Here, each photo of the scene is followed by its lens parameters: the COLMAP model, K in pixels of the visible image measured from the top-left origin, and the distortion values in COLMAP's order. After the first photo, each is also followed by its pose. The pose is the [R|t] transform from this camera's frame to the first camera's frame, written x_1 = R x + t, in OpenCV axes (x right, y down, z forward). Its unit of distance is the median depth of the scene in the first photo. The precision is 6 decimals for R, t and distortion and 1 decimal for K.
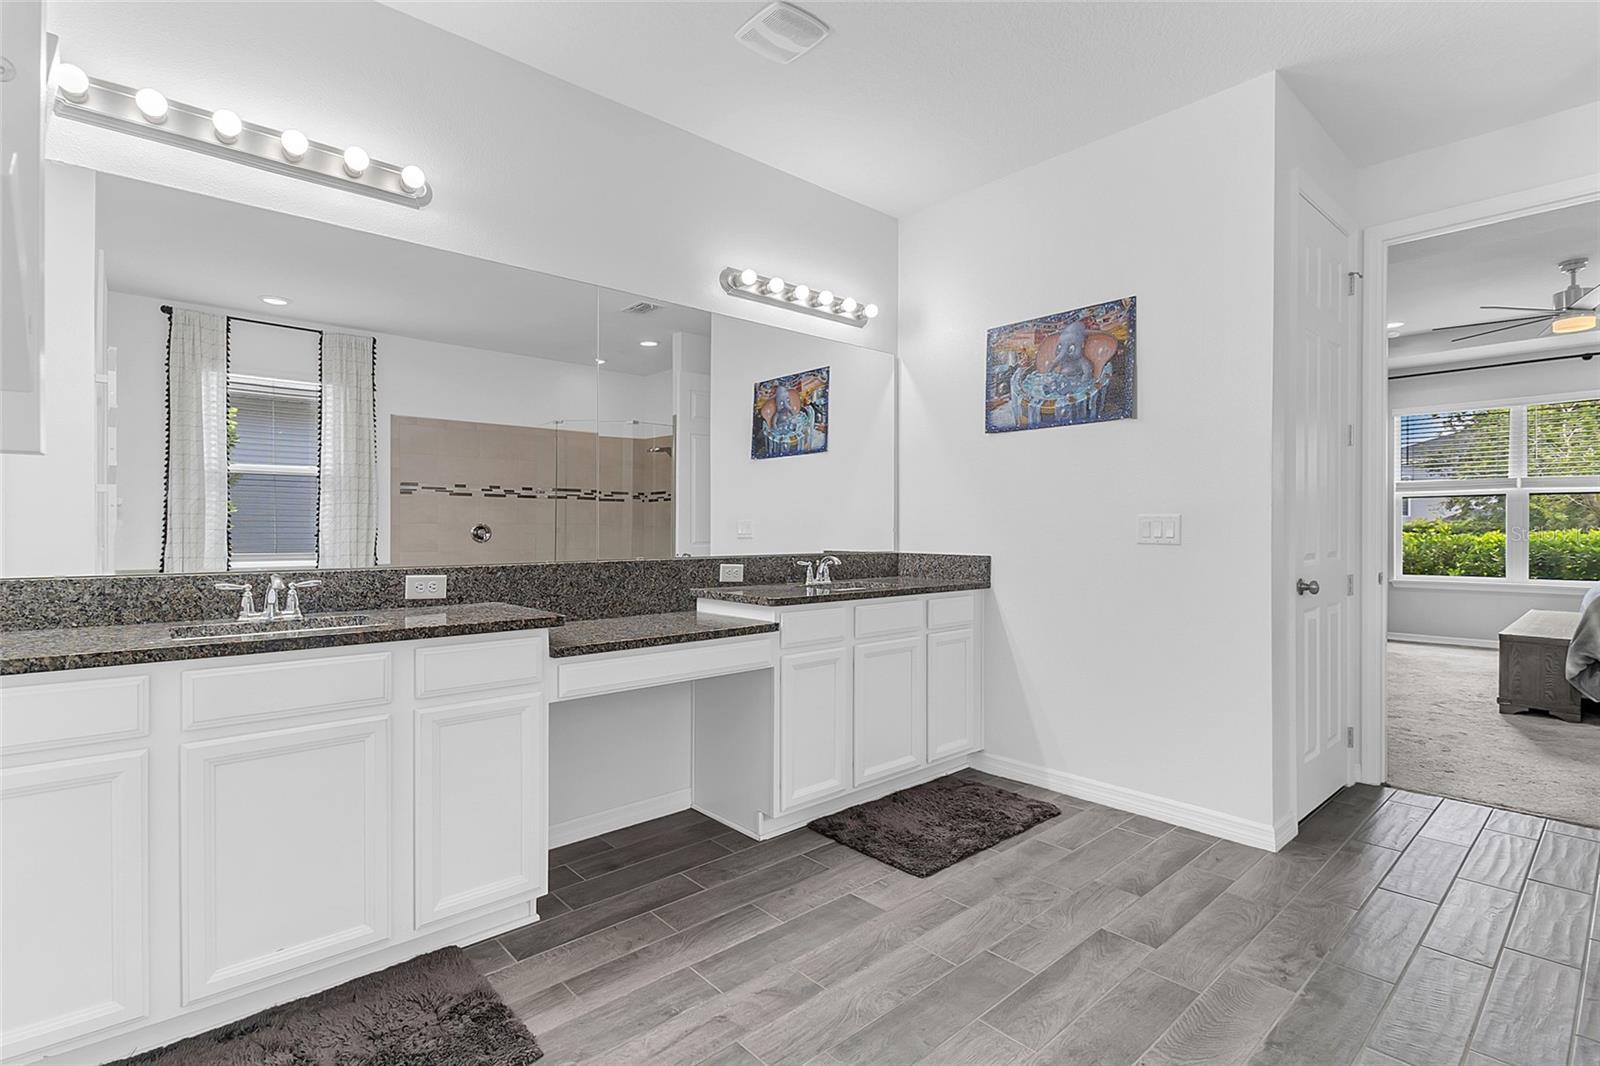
lens RADIAL K [[749.1, 0, 800.0], [0, 749.1, 533.0], [0, 0, 1]] dist [0.005149, -0.001394]
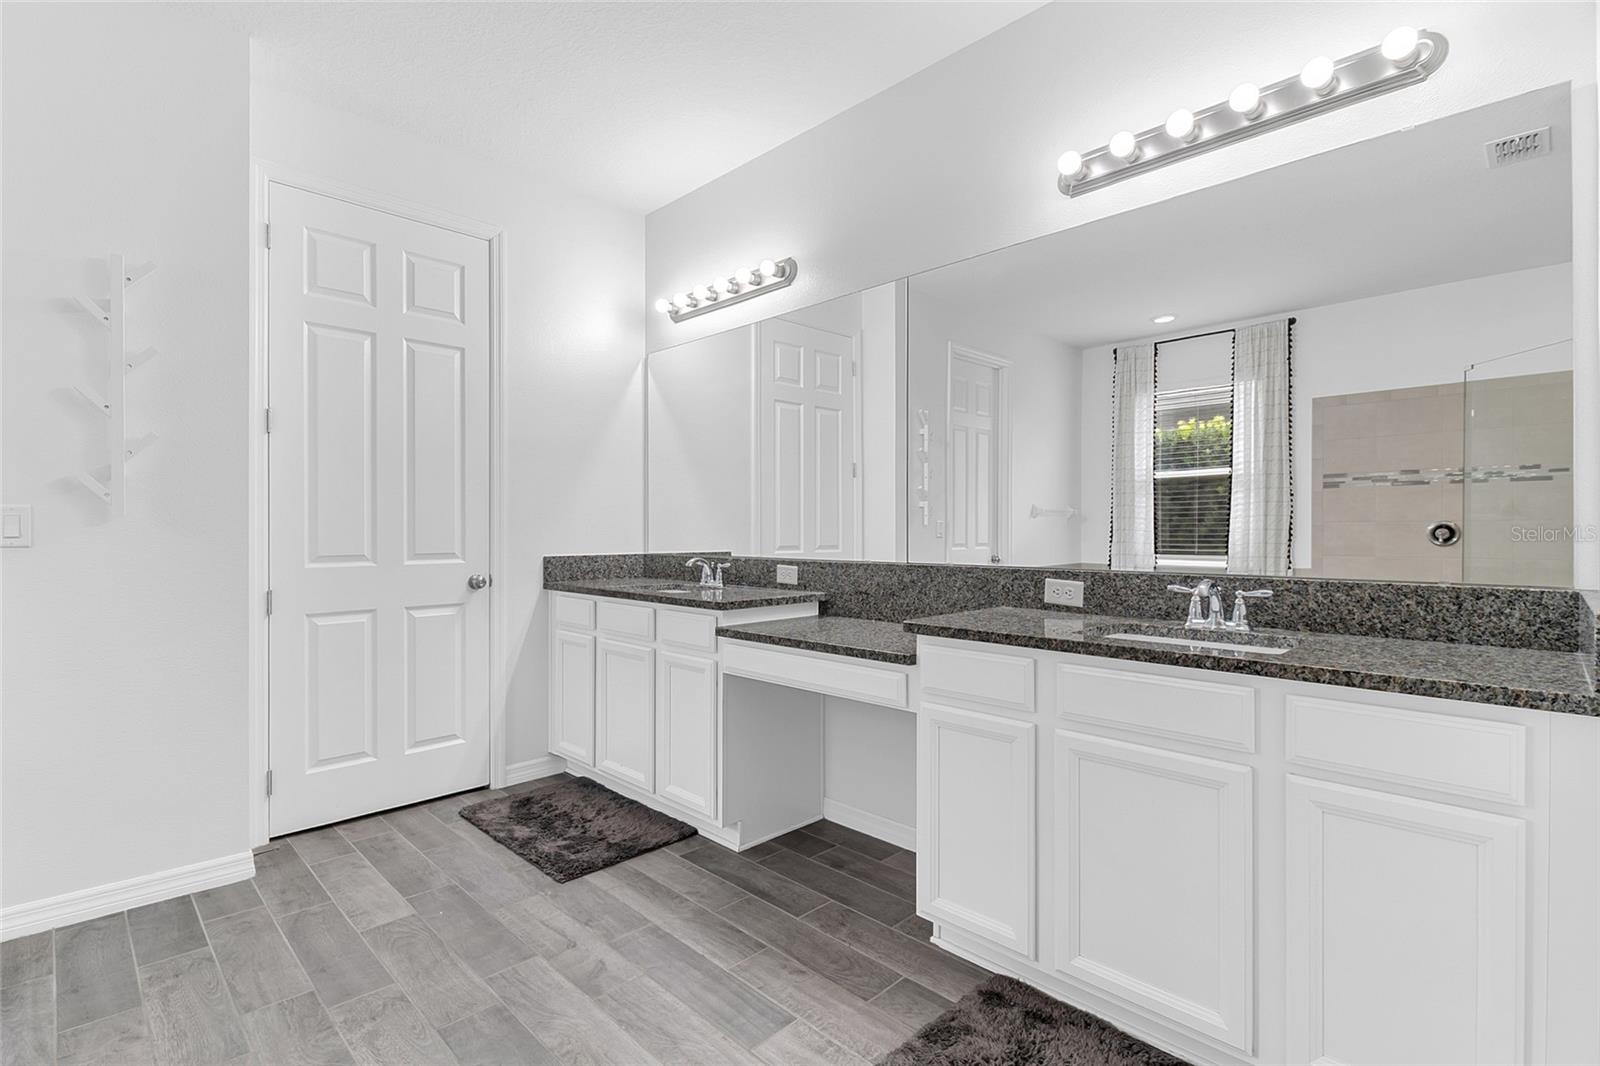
lens RADIAL K [[752.8, 0, 798.1], [0, 752.8, 511.2], [0, 0, 1]] dist [0.002296, -0.000168]
pose [[0.048092, -0.023725, -0.998561, 0.670395], [-0.003404, 0.999708, -0.023916, -0.006394], [0.998837, 0.004549, 0.047997, 0.779004]]
